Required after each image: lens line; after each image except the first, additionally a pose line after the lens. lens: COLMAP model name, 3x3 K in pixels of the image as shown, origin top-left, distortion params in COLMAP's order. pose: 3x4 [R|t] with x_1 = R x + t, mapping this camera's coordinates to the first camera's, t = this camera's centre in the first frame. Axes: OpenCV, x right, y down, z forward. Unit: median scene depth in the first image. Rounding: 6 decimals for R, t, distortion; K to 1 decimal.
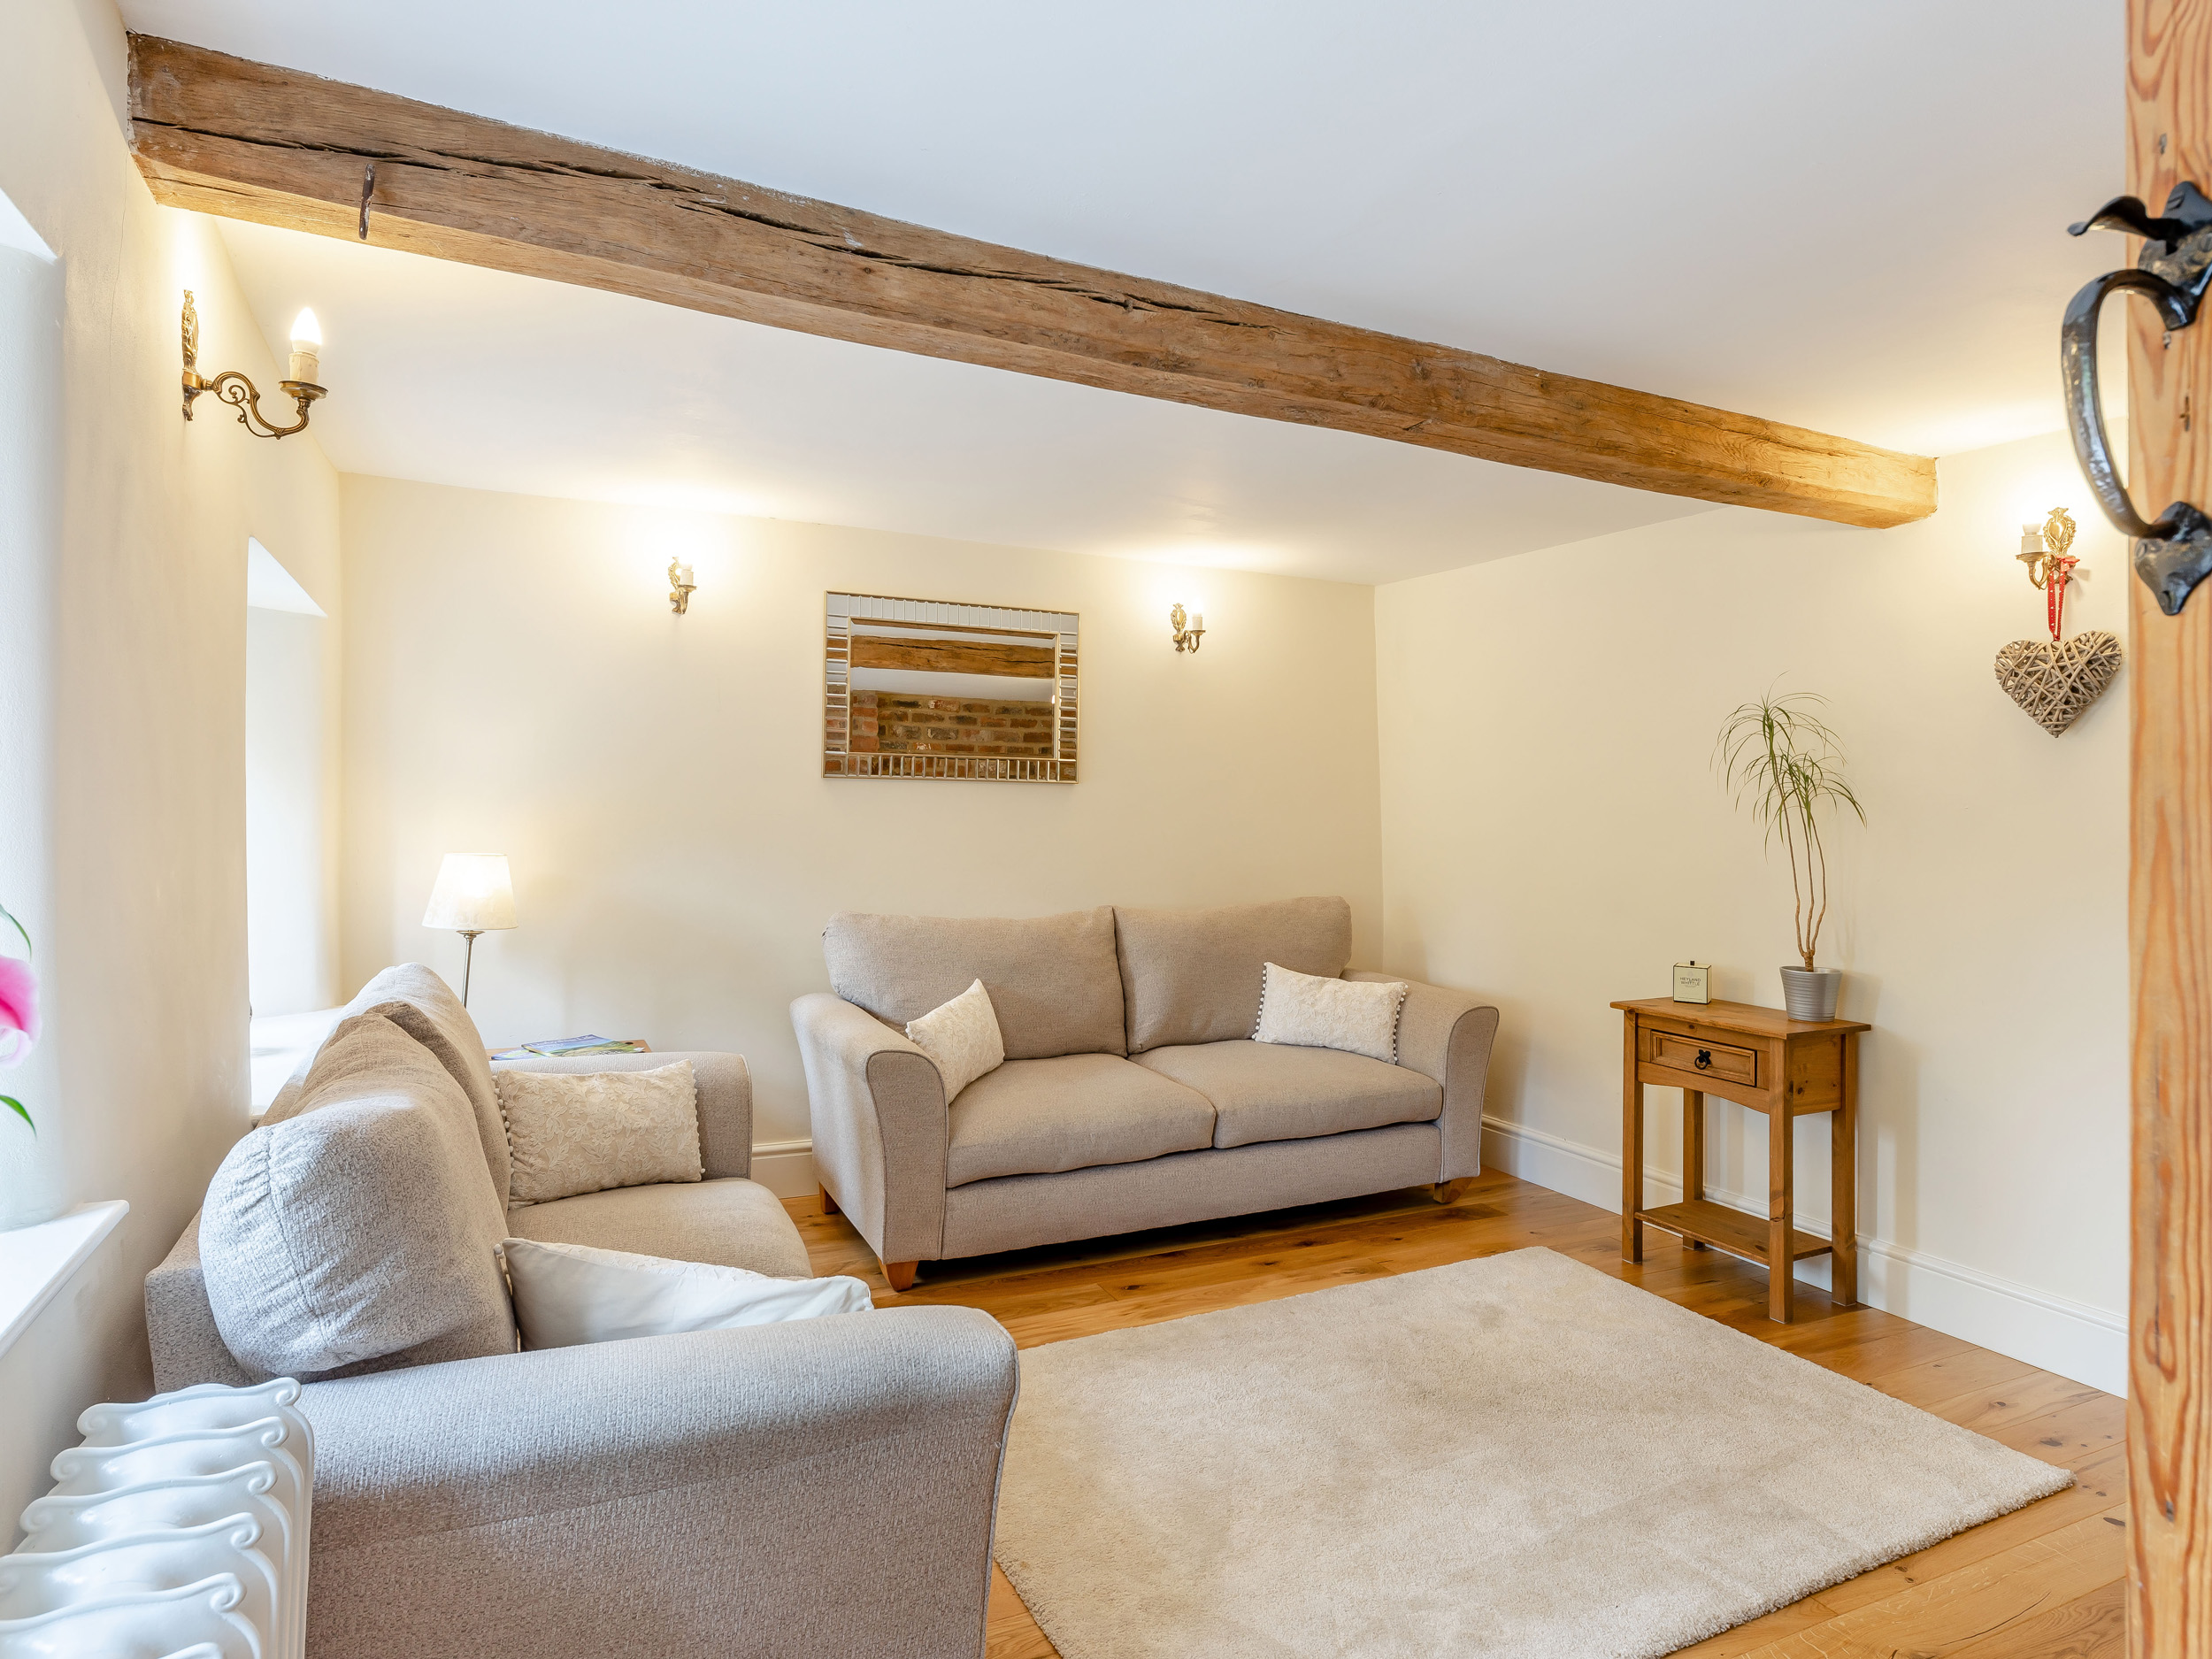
lens RADIAL K [[1241.9, 0, 1082.9], [0, 1241.9, 783.6], [0, 0, 1]] dist [-0.000638, -0.002332]
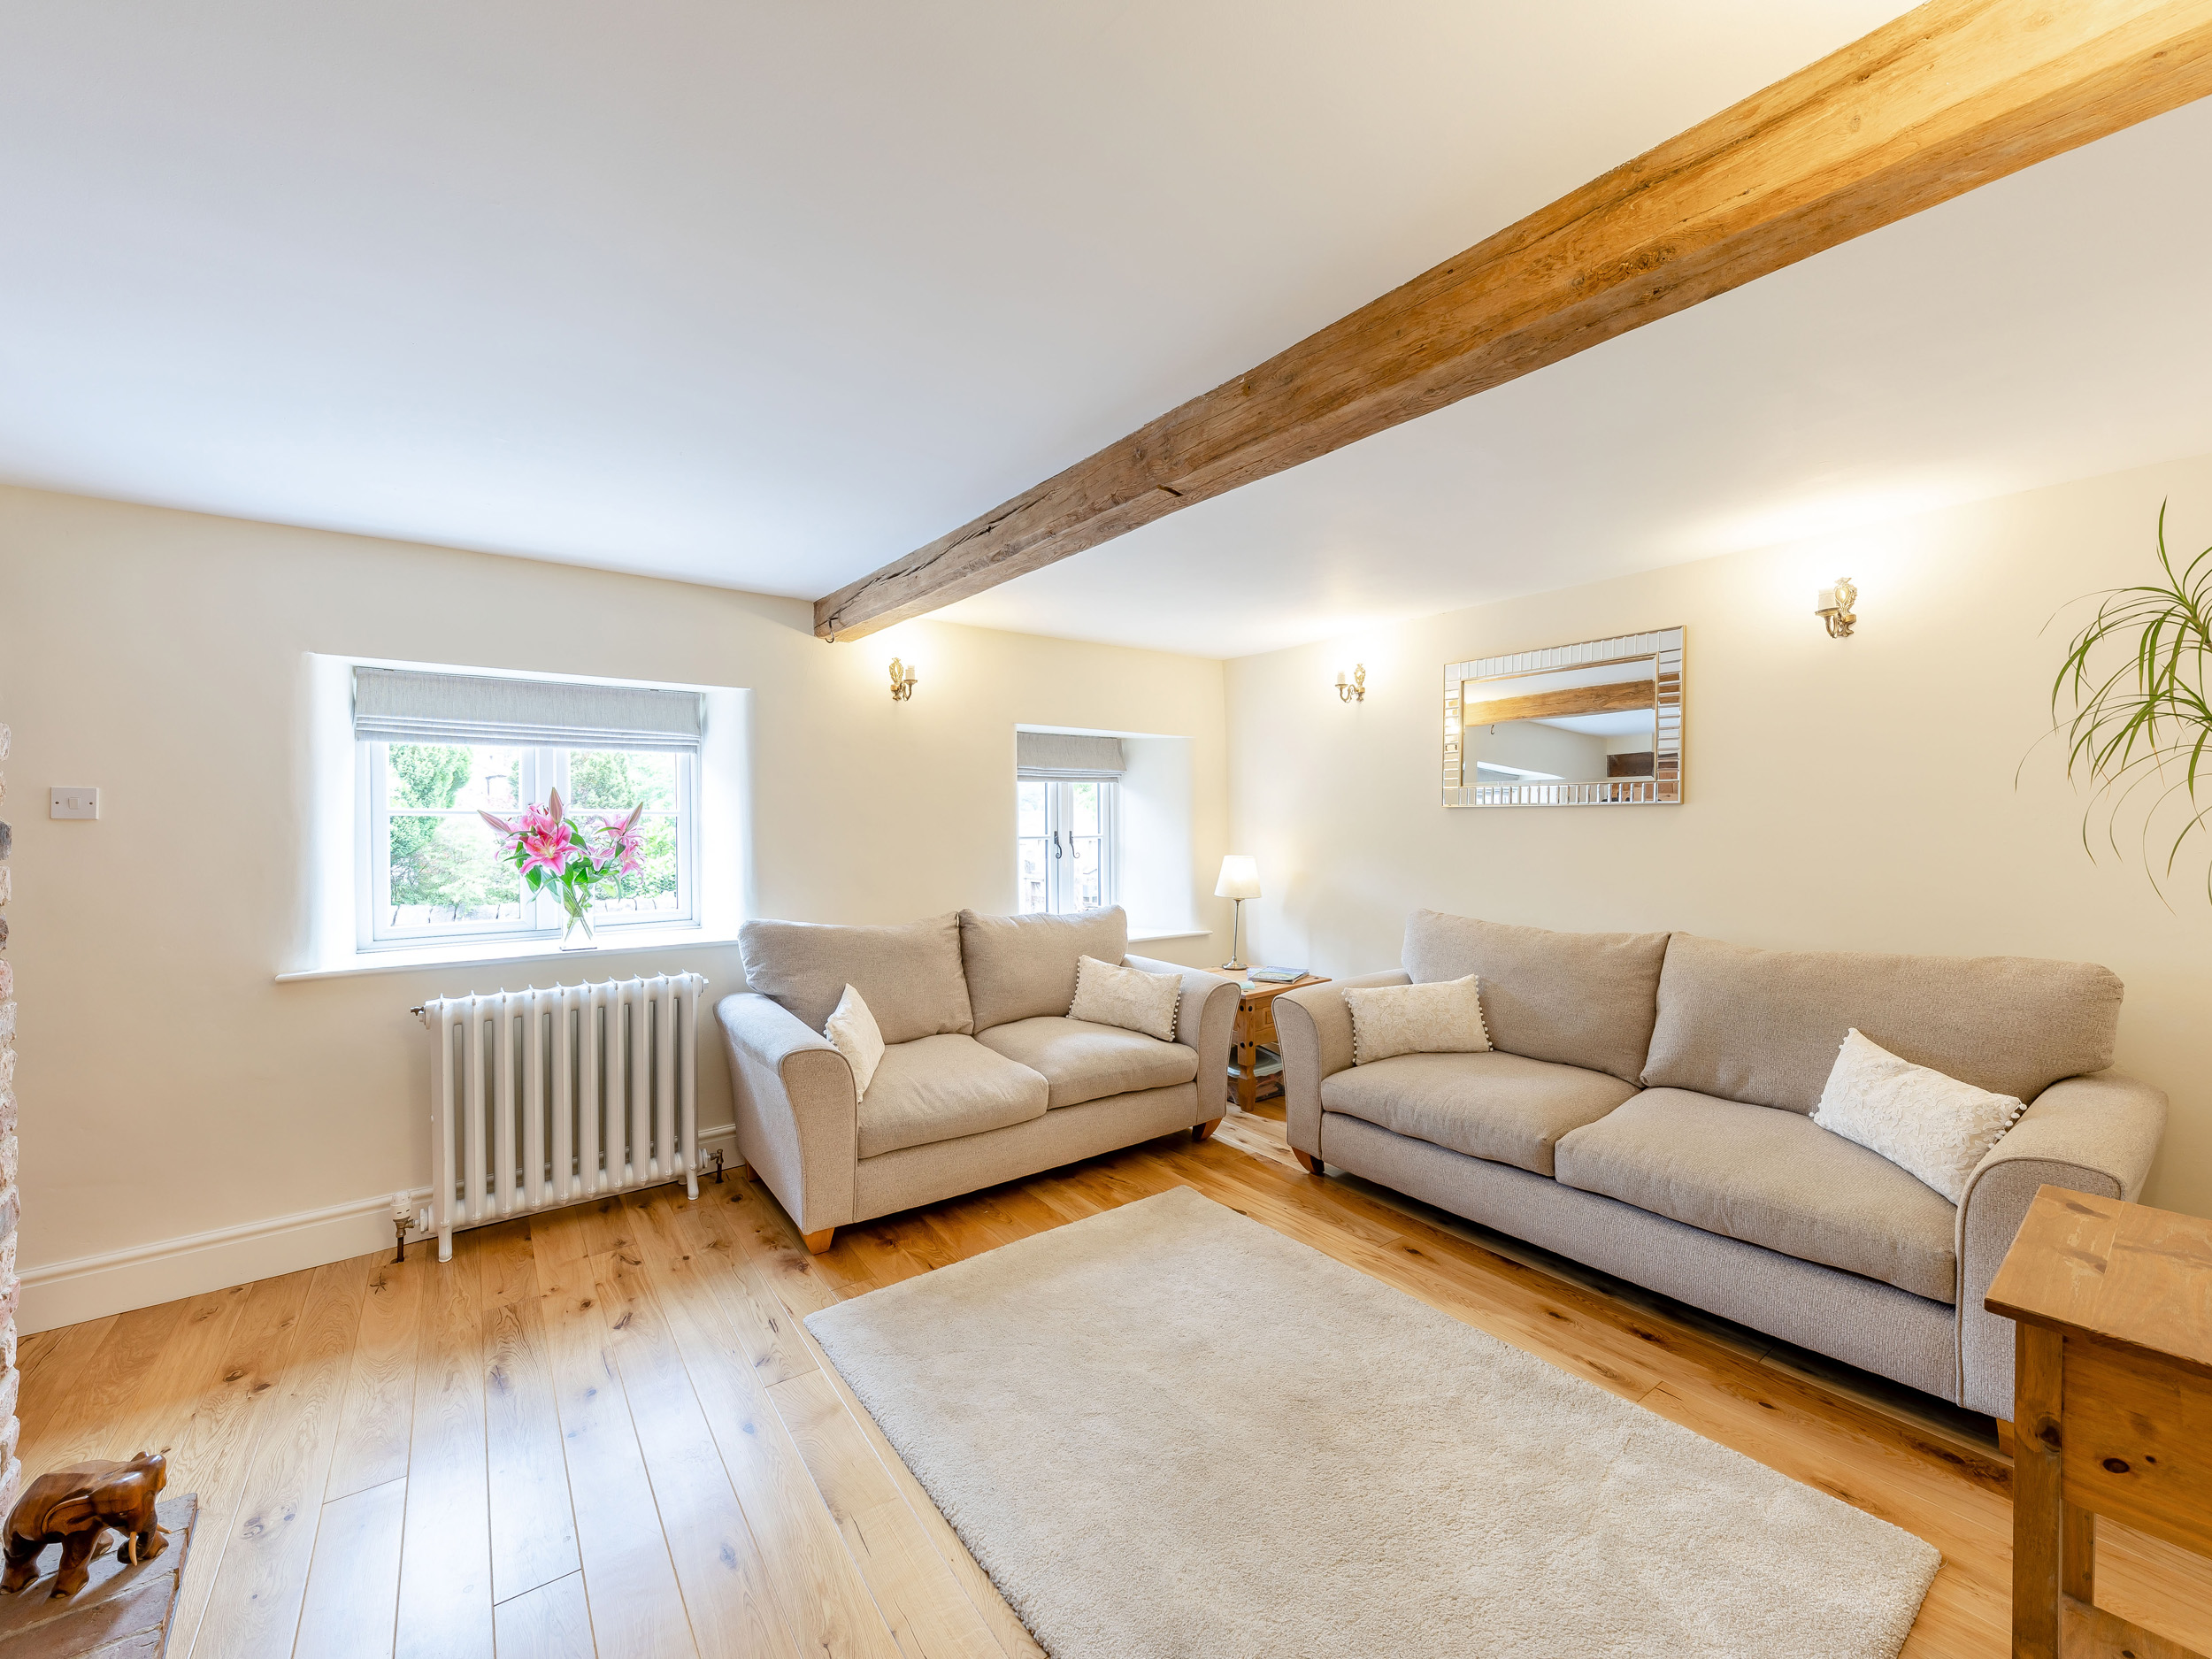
lens RADIAL K [[881.2, 0, 1090.4], [0, 881.2, 831.9], [0, 0, 1]] dist [-0.002063, -0.000659]
pose [[0.189073, -0.003218, -0.981958, 0.792029], [0.017685, 0.999844, 0.000129, 0.017884], [0.981804, -0.017390, 0.189100, 0.578184]]
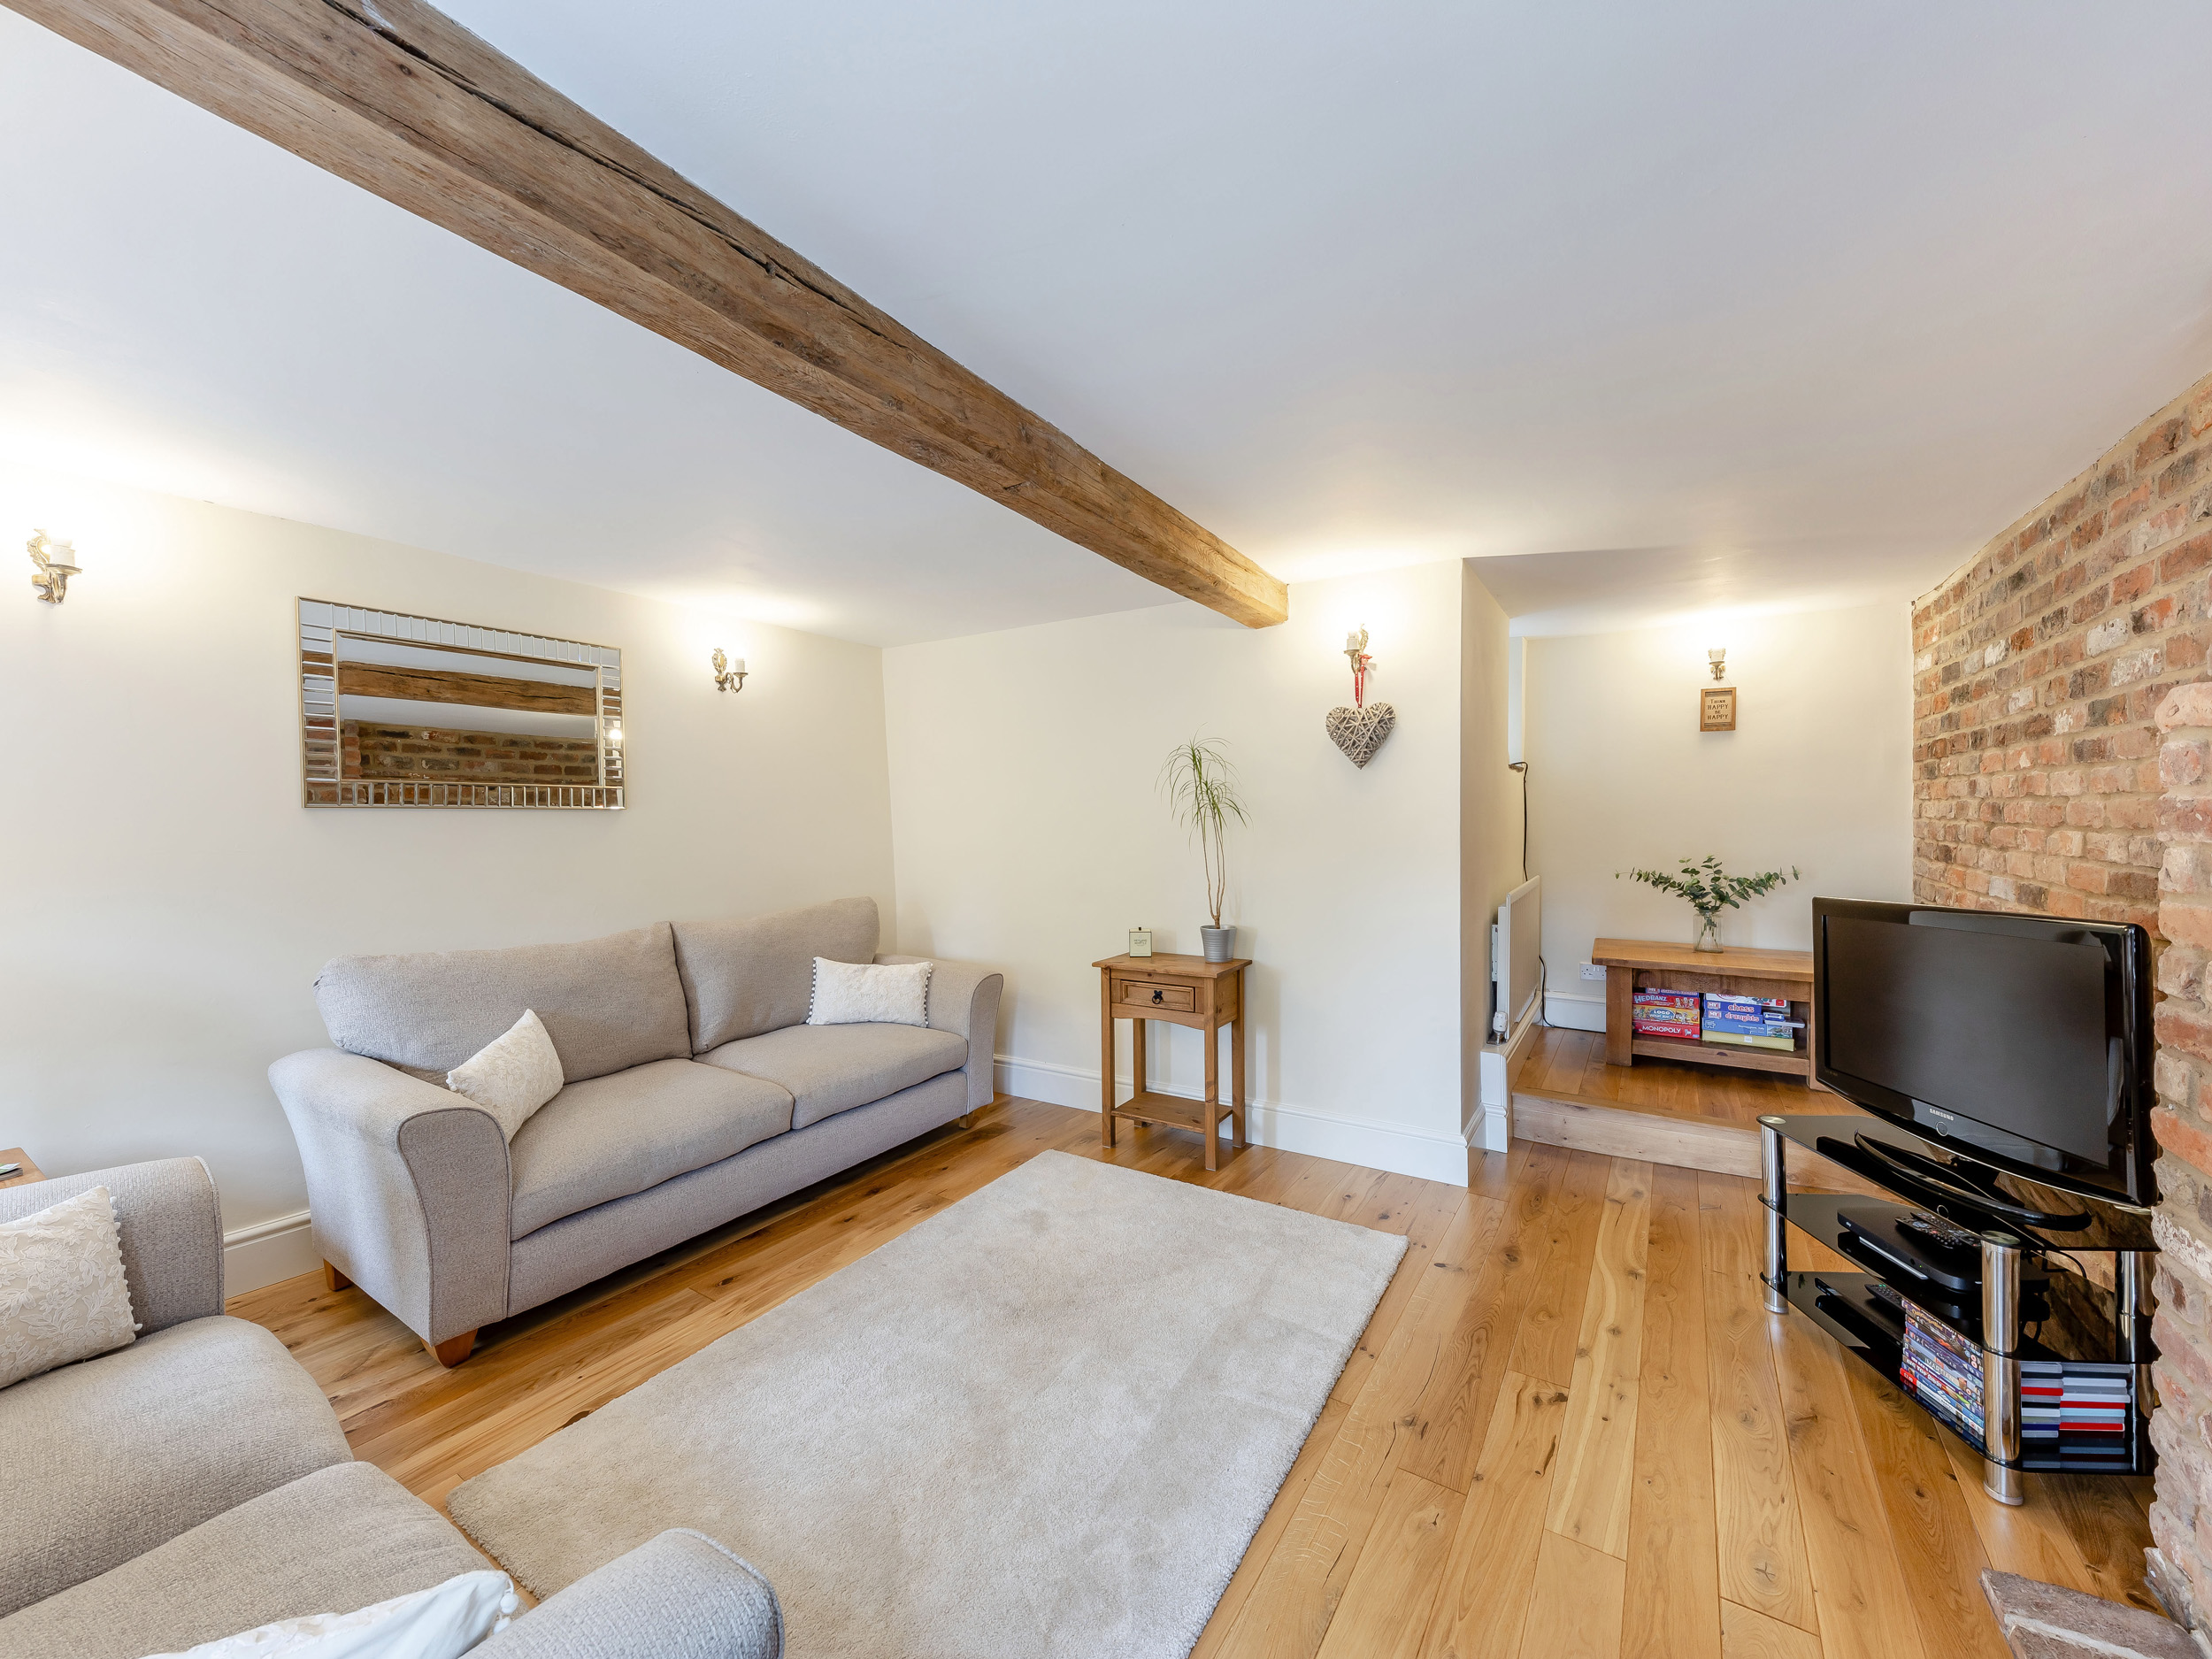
lens RADIAL K [[853.2, 0, 1101.6], [0, 853.2, 835.4], [0, 0, 1]] dist [0.011242, -0.005264]
pose [[0.847572, -0.033855, 0.529599, -0.065060], [0.014928, 0.999089, 0.039976, -0.001409], [-0.530470, -0.025977, 0.847306, 0.221348]]
